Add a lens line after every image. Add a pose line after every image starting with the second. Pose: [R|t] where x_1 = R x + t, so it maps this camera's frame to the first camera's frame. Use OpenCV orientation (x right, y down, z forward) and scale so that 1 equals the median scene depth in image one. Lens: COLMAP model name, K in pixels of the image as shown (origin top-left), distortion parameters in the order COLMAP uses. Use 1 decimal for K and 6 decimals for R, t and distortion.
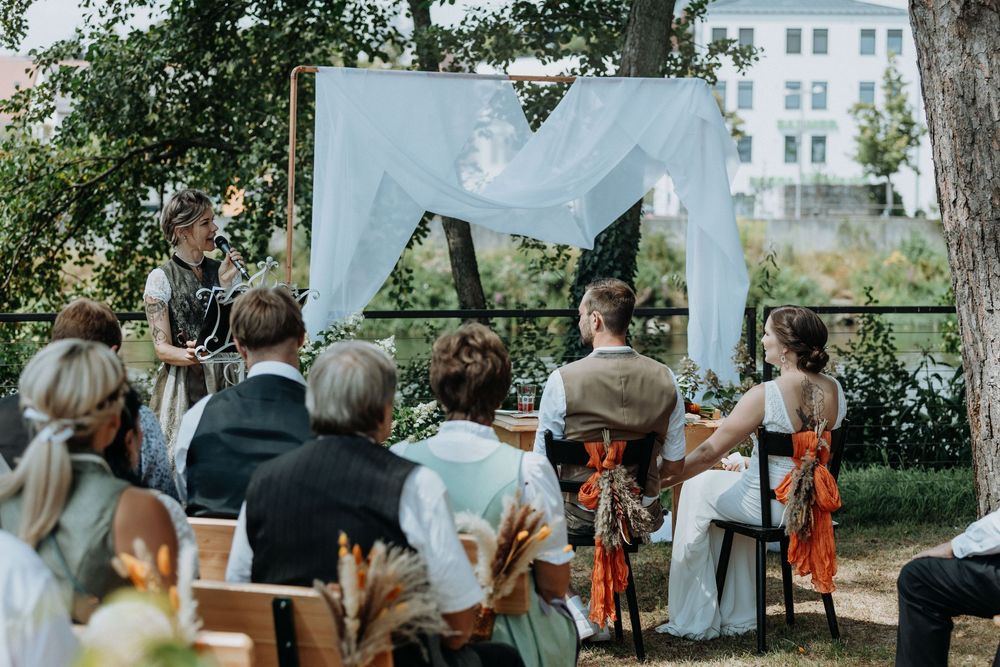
lens RADIAL K [[2090.6, 0, 500.0], [0, 2090.6, 333.5], [0, 0, 1]] dist [0.026783, 0.446383]
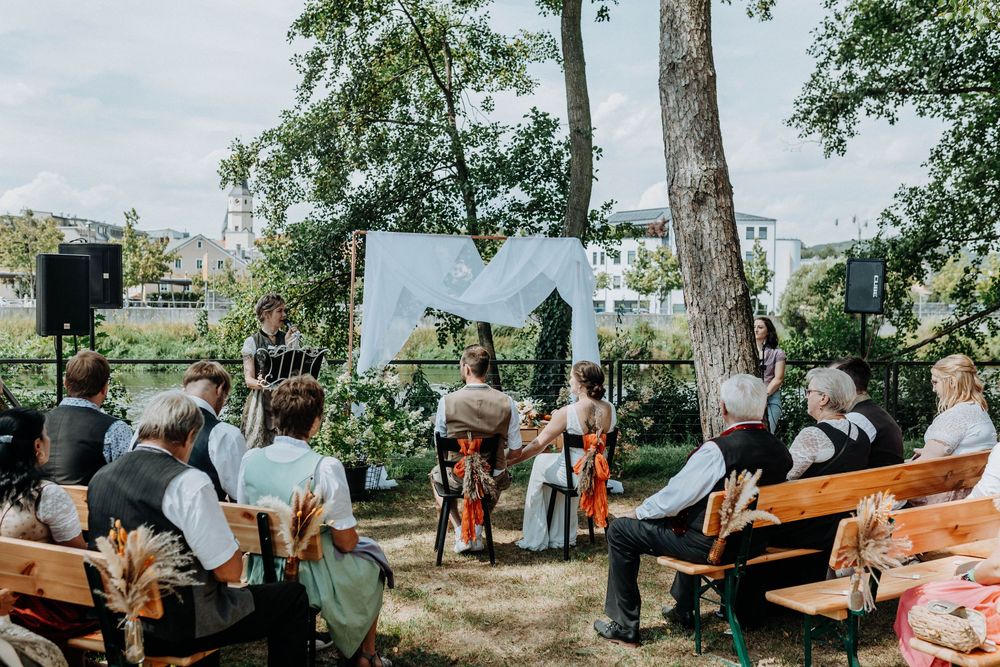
lens RADIAL K [[970.0, 0, 500.0], [0, 970.0, 333.5], [0, 0, 1]] dist [-0.016390, 0.001175]
pose [[0.996759, 0.008722, -0.079977, 0.121881], [-0.011510, 0.999340, -0.034468, -0.007186], [0.079624, 0.035276, 0.996201, 0.170528]]
